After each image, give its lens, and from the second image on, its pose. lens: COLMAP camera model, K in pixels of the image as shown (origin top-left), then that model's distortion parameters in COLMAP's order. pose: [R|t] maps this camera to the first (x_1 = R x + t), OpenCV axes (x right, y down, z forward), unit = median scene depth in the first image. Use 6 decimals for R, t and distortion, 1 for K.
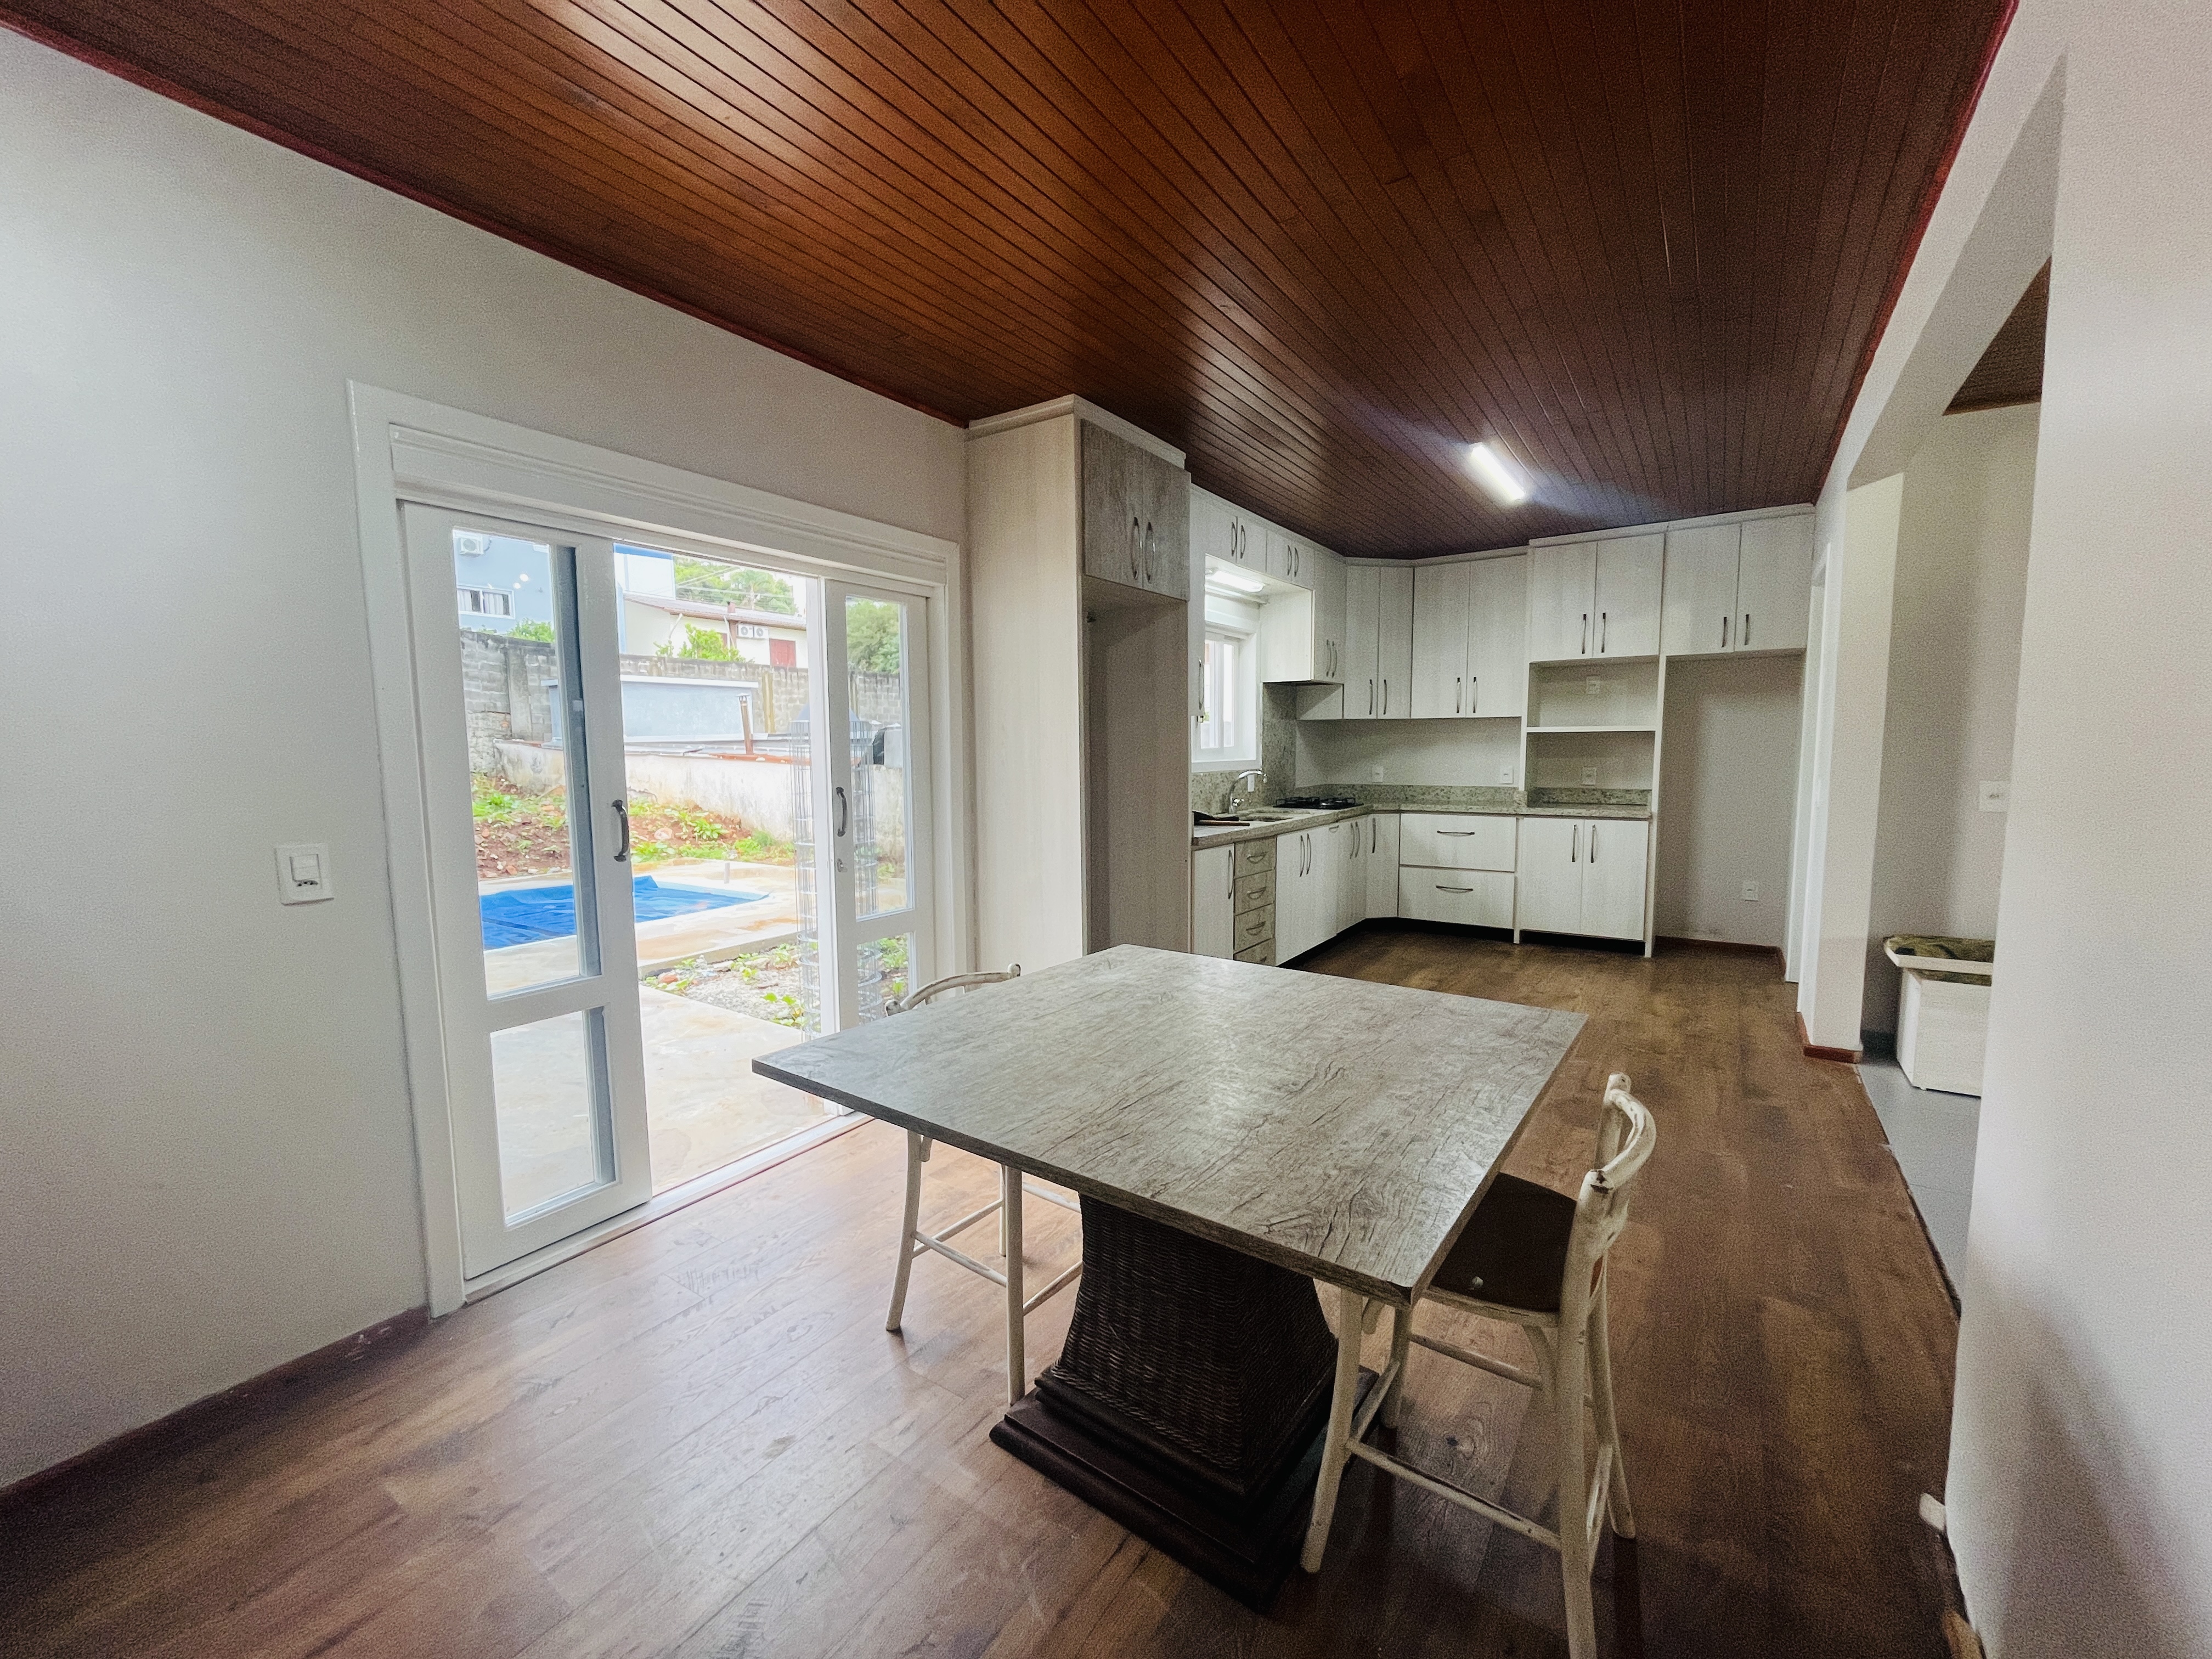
lens RADIAL K [[898.3, 0, 1097.4], [0, 898.3, 834.2], [0, 0, 1]] dist [-0.002883, 0.000148]
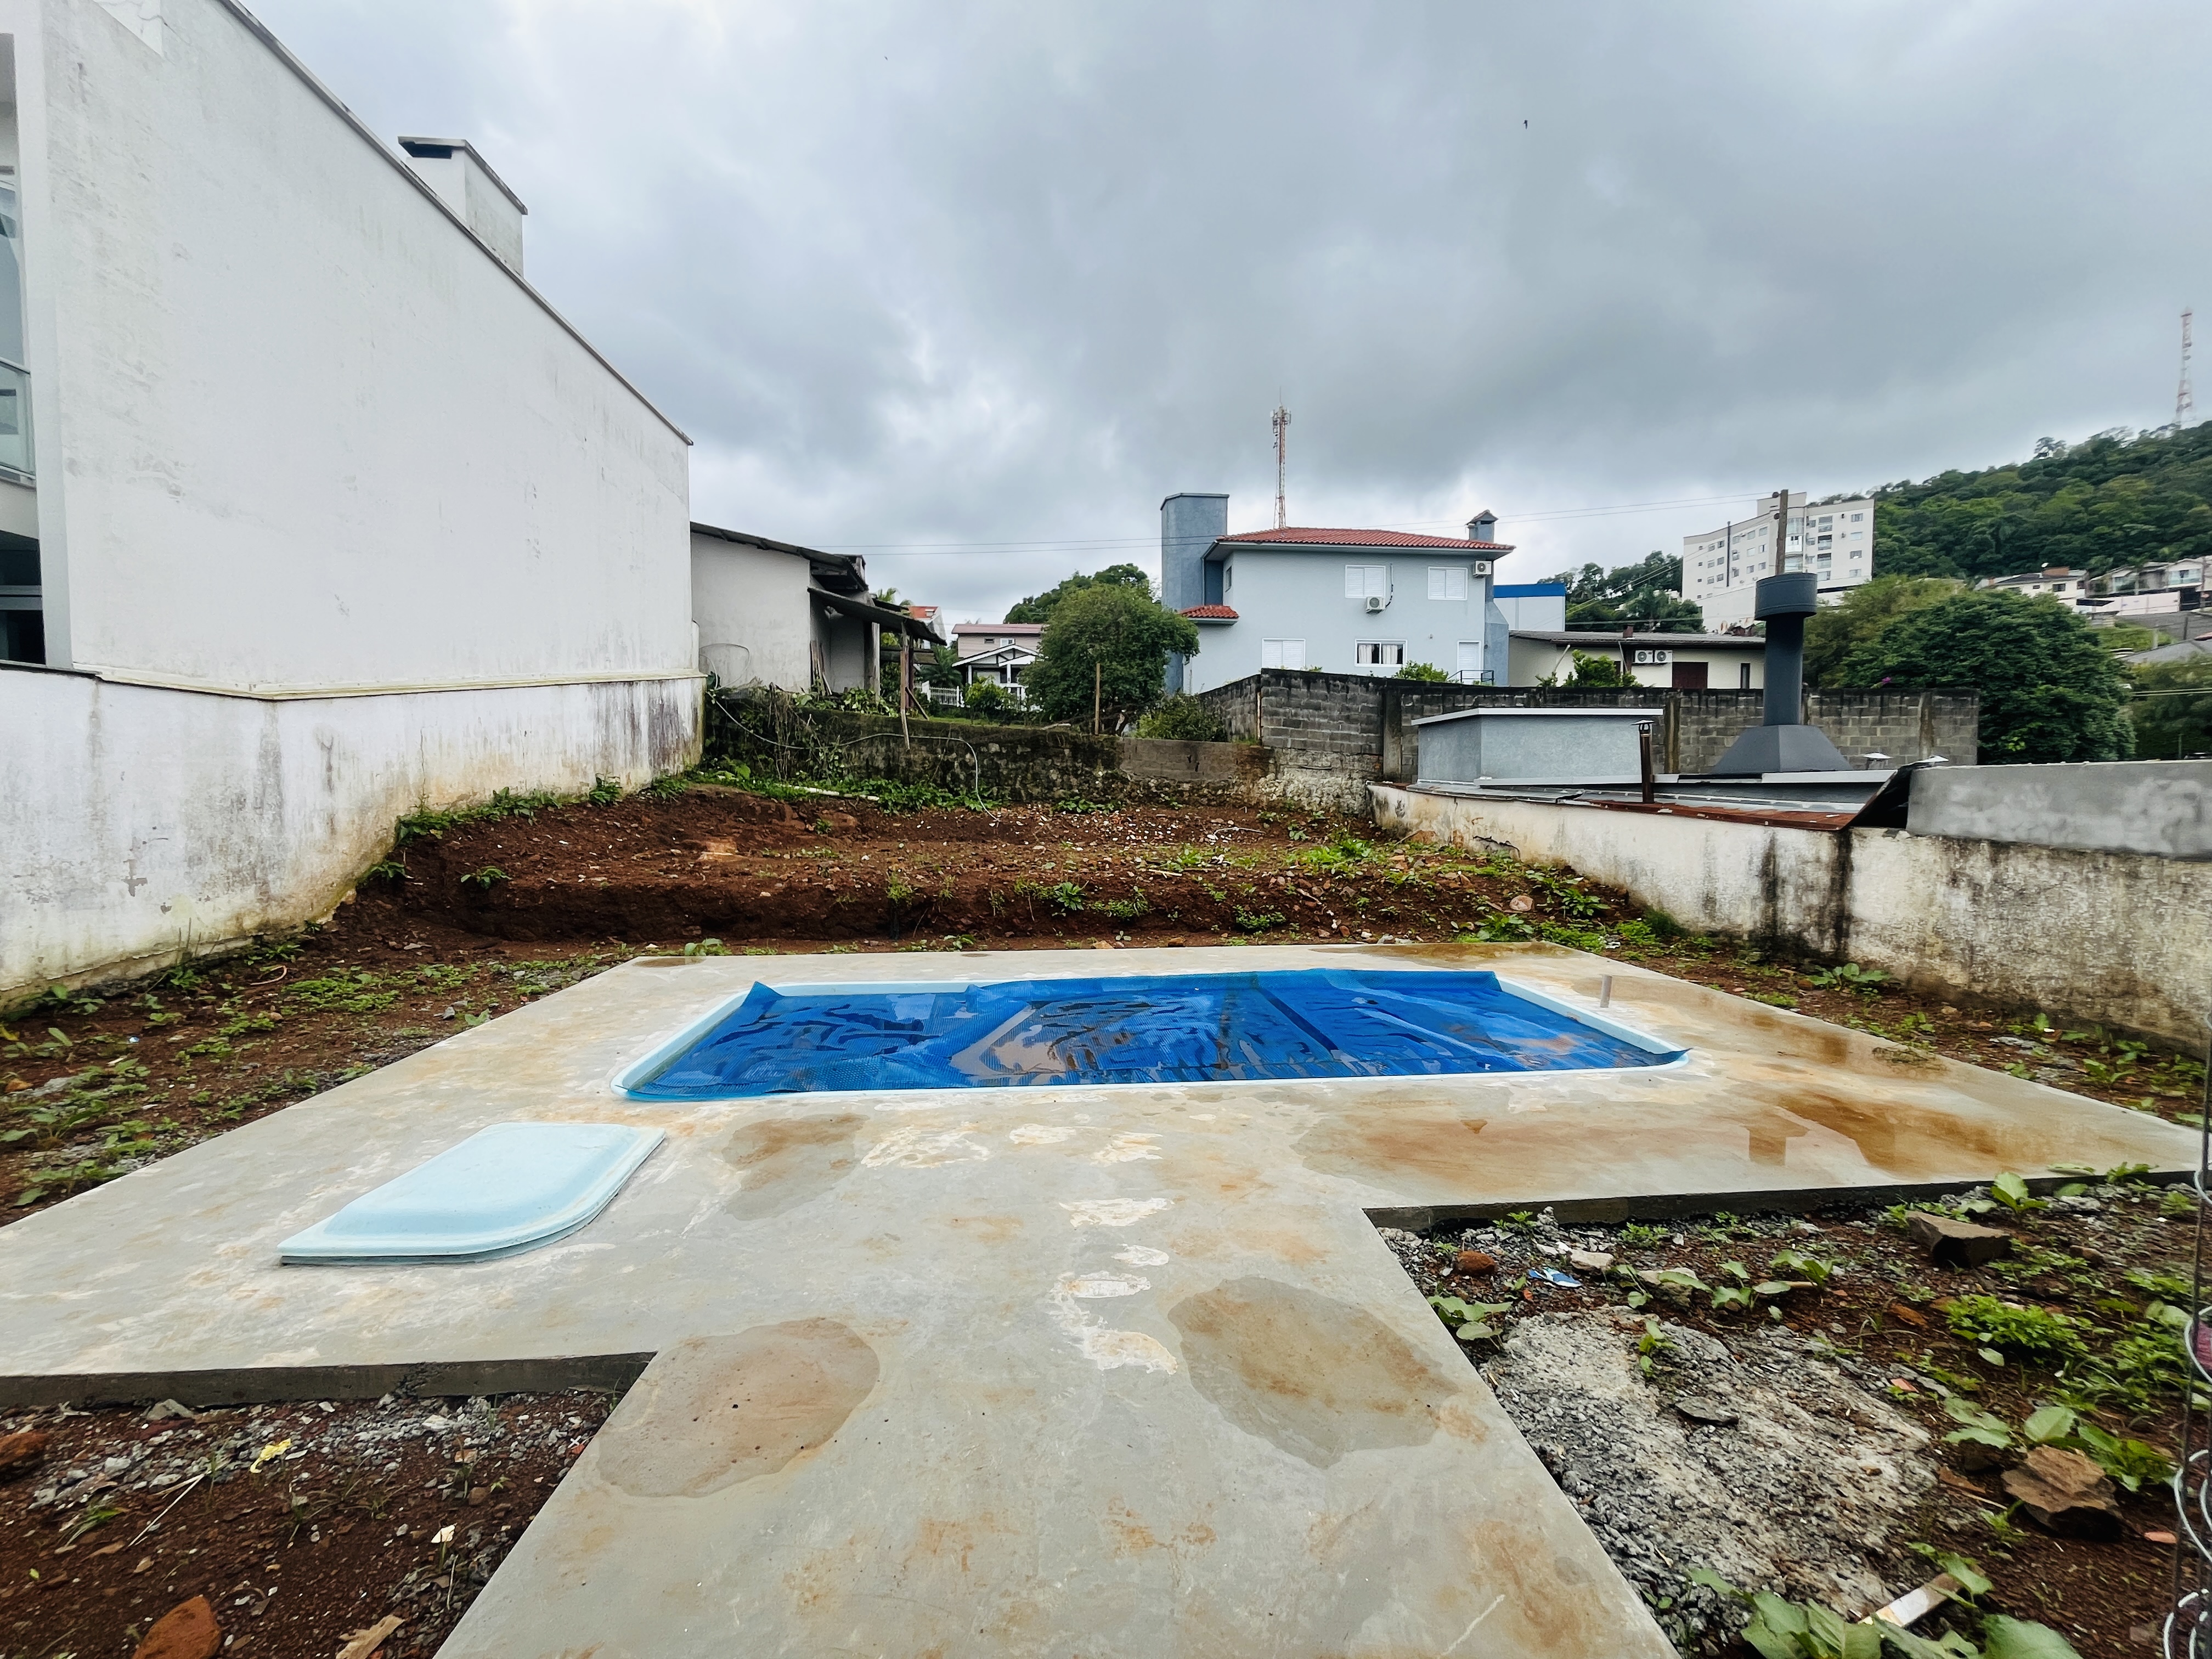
lens RADIAL K [[898.3, 0, 1102.0], [0, 898.3, 829.5], [0, 0, 1]] dist [-0.002883, 0.000148]
pose [[0.618782, 0.044063, -0.784326, -0.067125], [-0.082909, 0.996513, -0.009426, -0.018216], [0.781175, 0.070860, 0.620277, 0.152795]]
